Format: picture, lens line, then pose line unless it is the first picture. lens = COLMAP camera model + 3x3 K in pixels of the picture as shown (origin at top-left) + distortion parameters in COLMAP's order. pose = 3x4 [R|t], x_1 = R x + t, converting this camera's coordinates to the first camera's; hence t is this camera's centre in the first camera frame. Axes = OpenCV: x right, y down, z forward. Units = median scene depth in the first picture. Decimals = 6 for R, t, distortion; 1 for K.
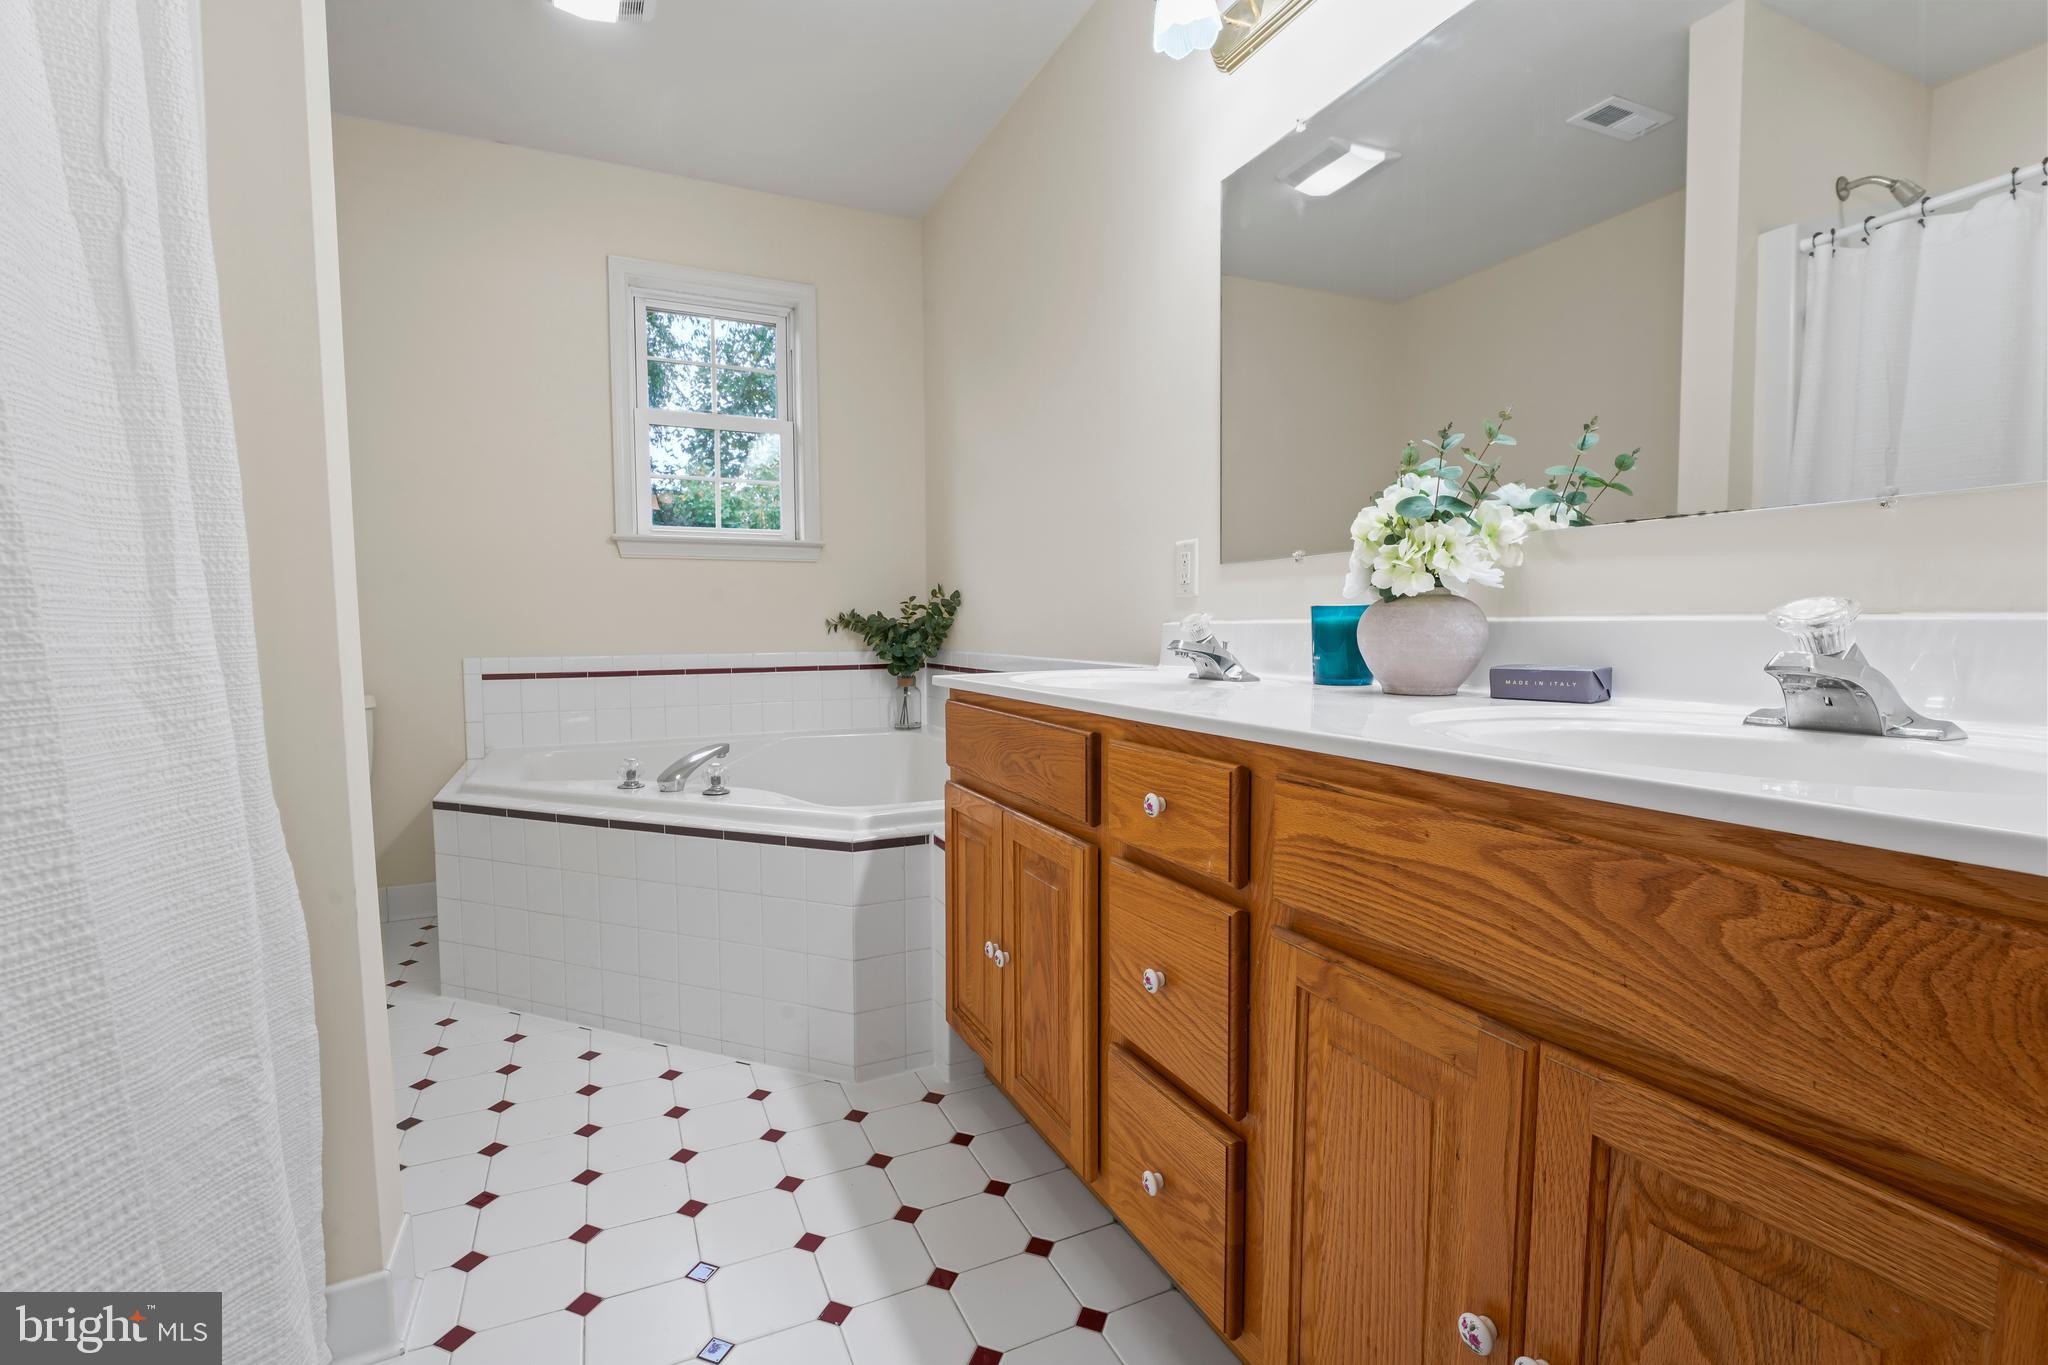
lens RADIAL K [[884.8, 0, 1024.0], [0, 884.8, 682.5], [0, 0, 1]] dist [0.001200, 0.000077]
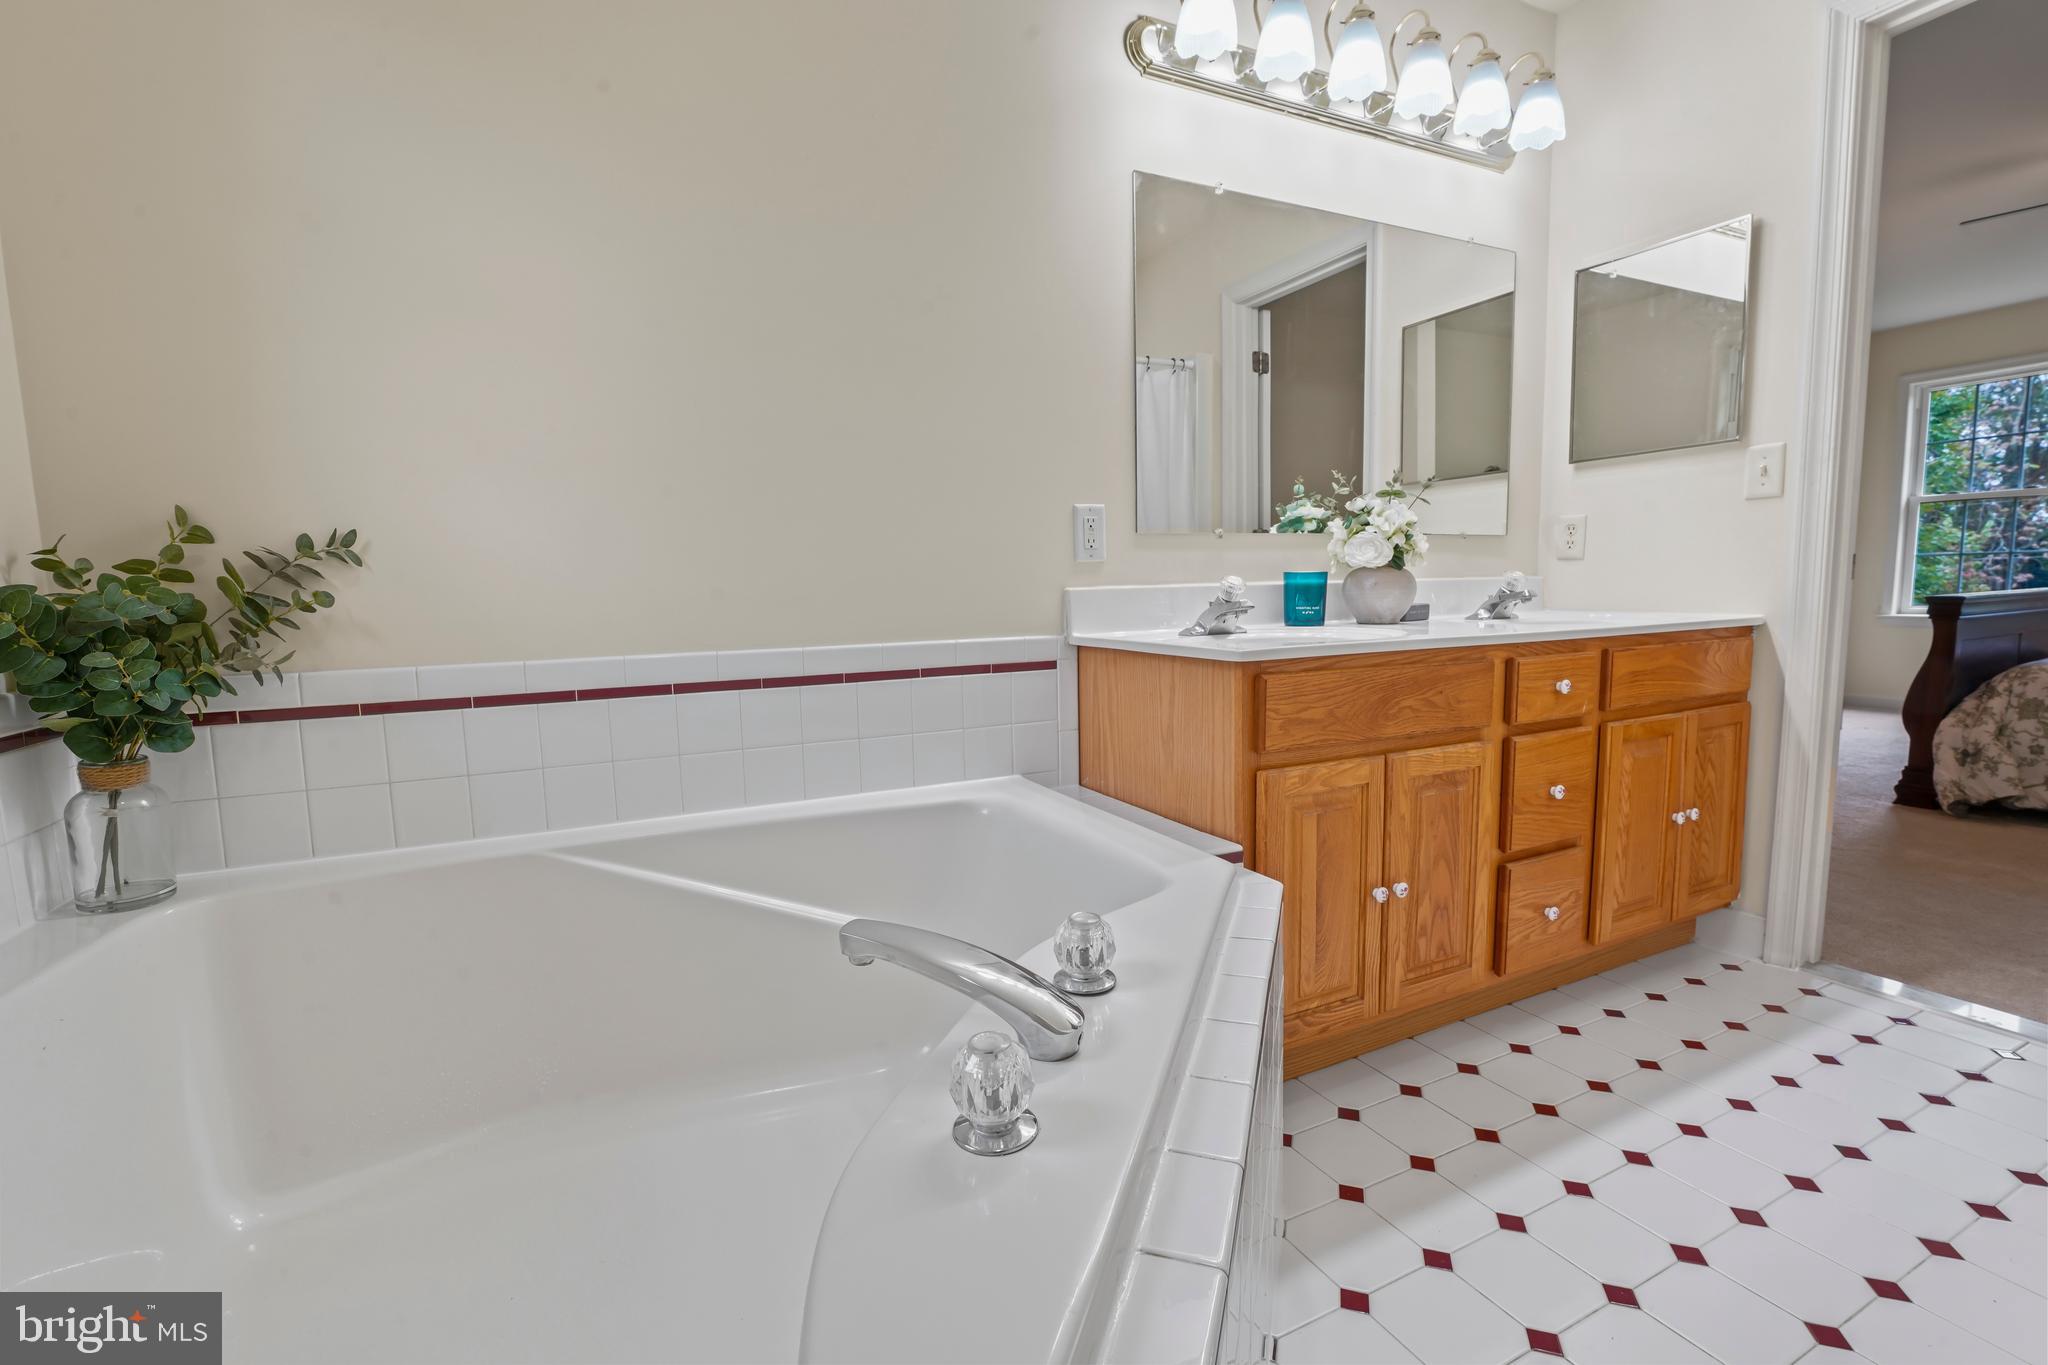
lens RADIAL K [[884.8, 0, 1024.0], [0, 884.8, 682.5], [0, 0, 1]] dist [0.001200, 0.000077]
pose [[-0.001848, -0.098071, 0.995178, -0.812252], [0.088702, 0.991240, 0.097848, -0.065753], [-0.996056, 0.088456, 0.006867, 1.071984]]
